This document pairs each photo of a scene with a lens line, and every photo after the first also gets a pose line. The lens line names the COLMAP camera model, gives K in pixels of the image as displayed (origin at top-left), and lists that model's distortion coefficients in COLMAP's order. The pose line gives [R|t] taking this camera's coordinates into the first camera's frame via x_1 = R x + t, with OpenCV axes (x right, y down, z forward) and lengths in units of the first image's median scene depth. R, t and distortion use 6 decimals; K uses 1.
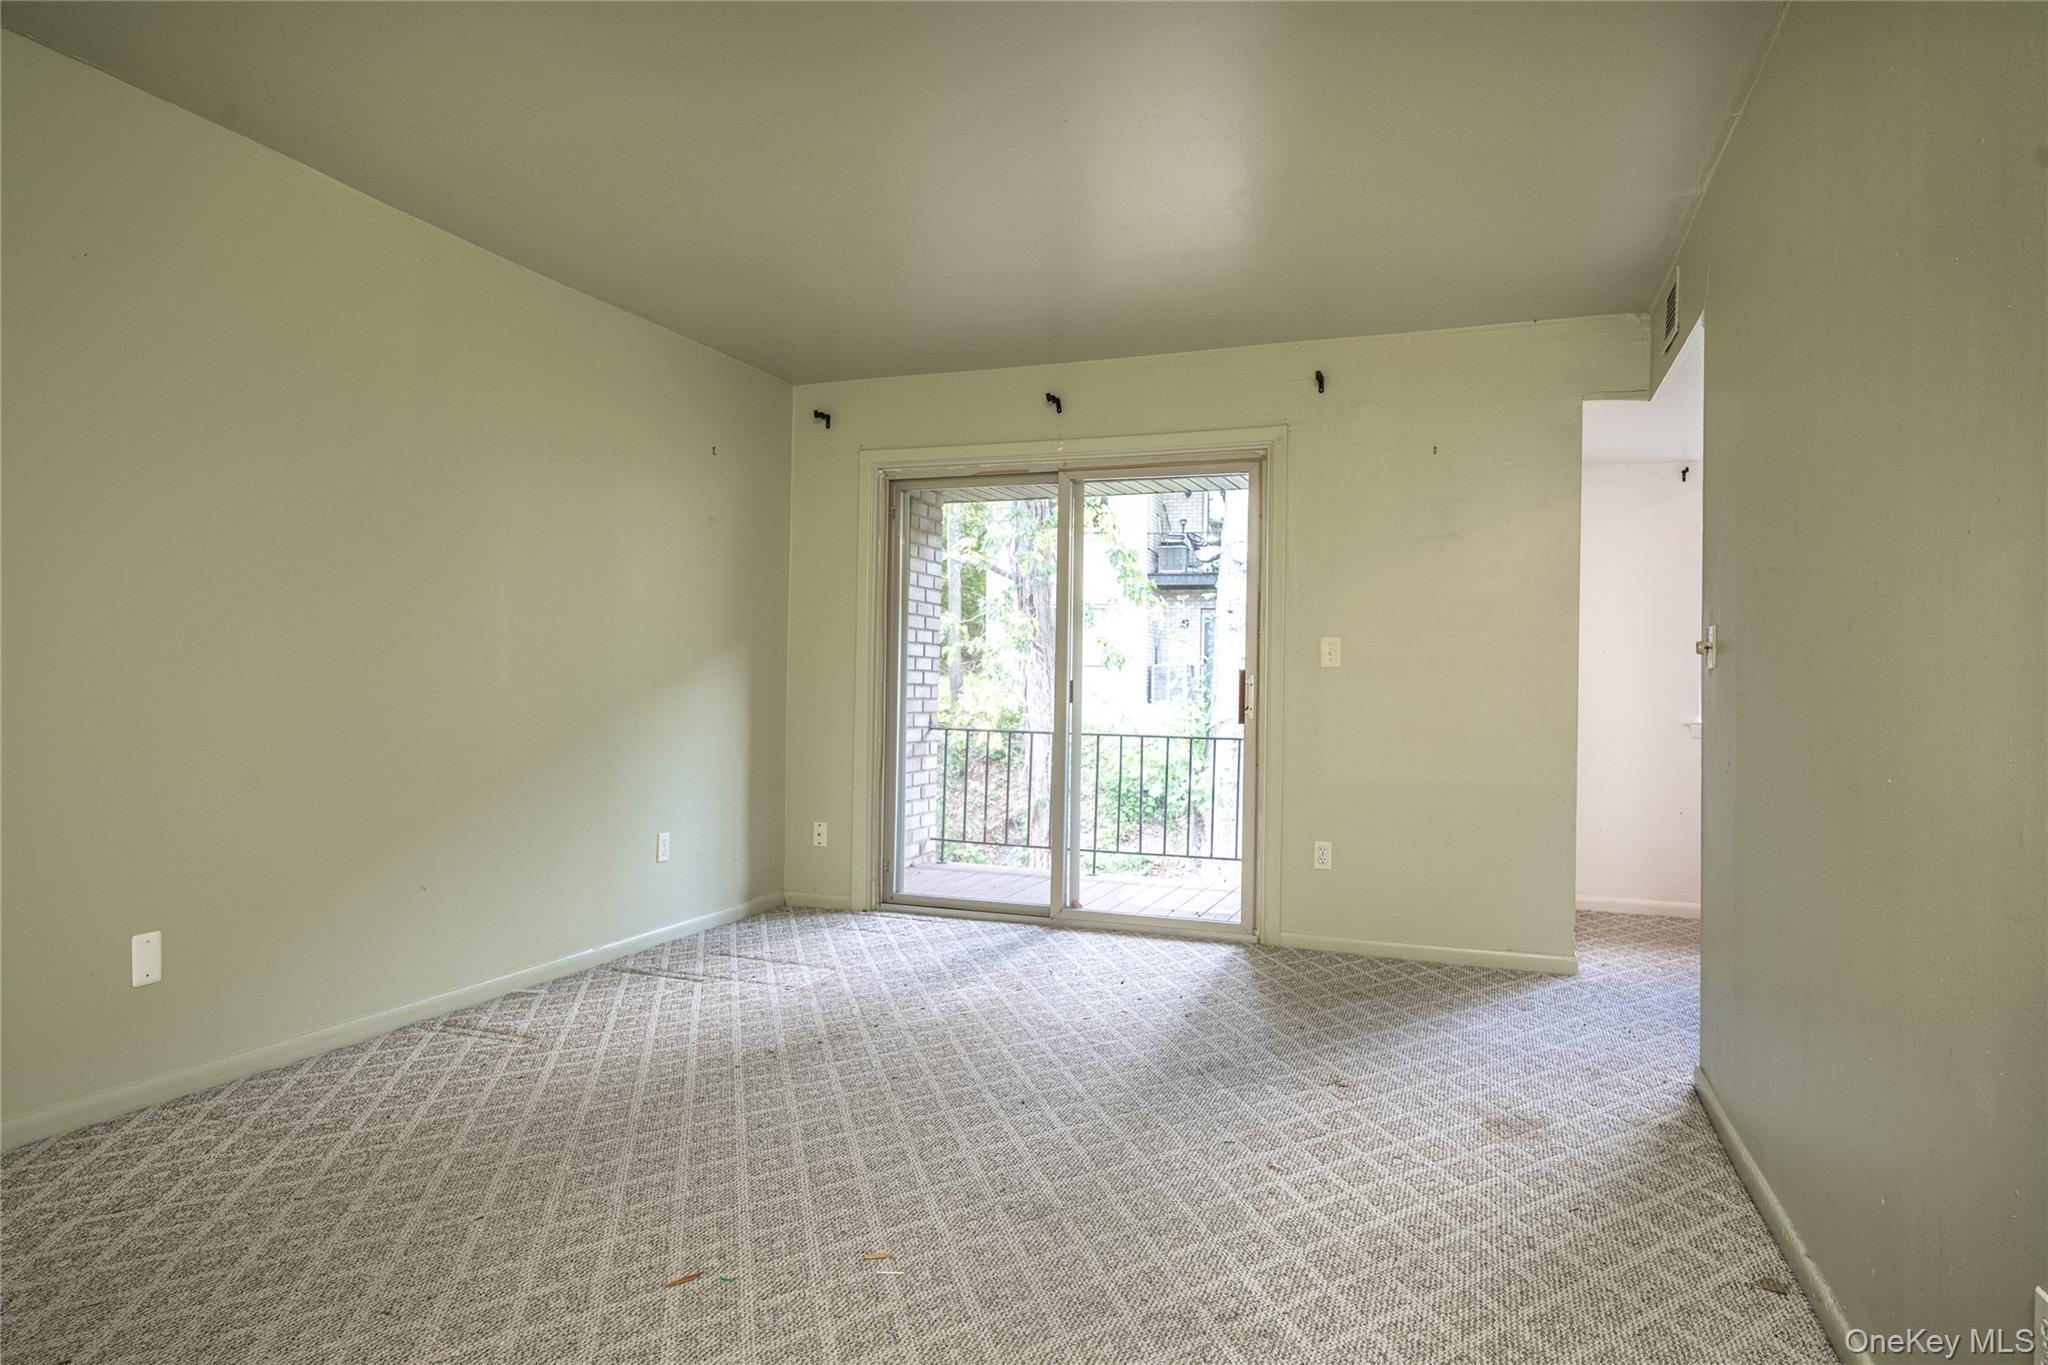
lens RADIAL K [[1224.2, 0, 1024.1], [0, 1224.2, 677.1], [0, 0, 1]] dist [-0.002656, 0.000331]
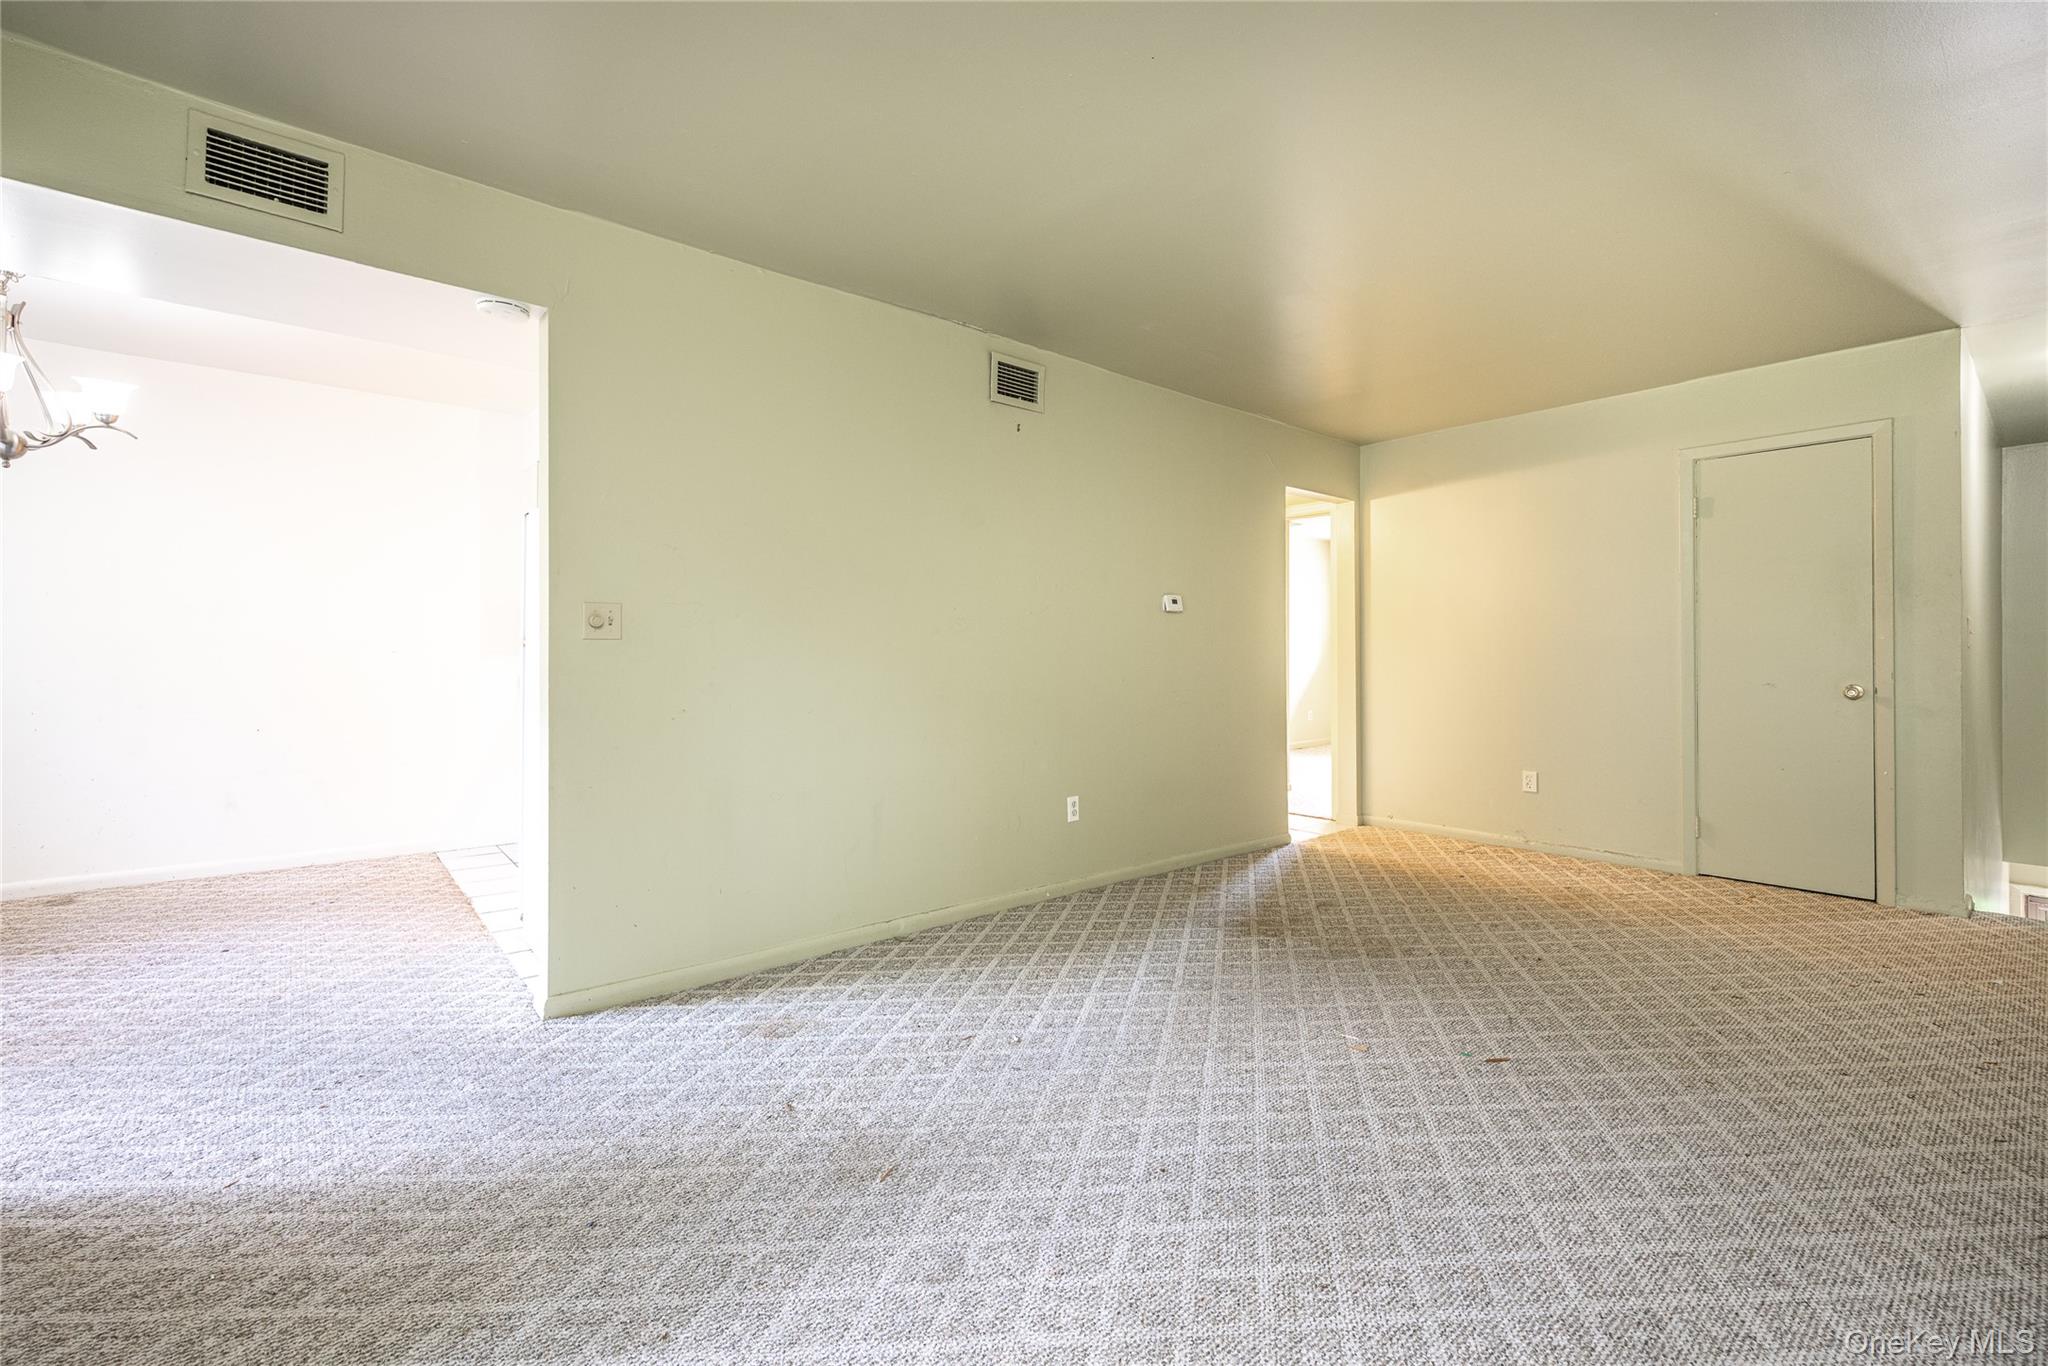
lens RADIAL K [[865.0, 0, 982.6], [0, 865.0, 647.6], [0, 0, 1]] dist [0.001048, -0.000376]
pose [[-0.859040, -0.009497, 0.511820, -0.177114], [-0.017235, 0.999798, -0.010376, 0.003976], [-0.511618, -0.017735, -0.859030, 1.453617]]
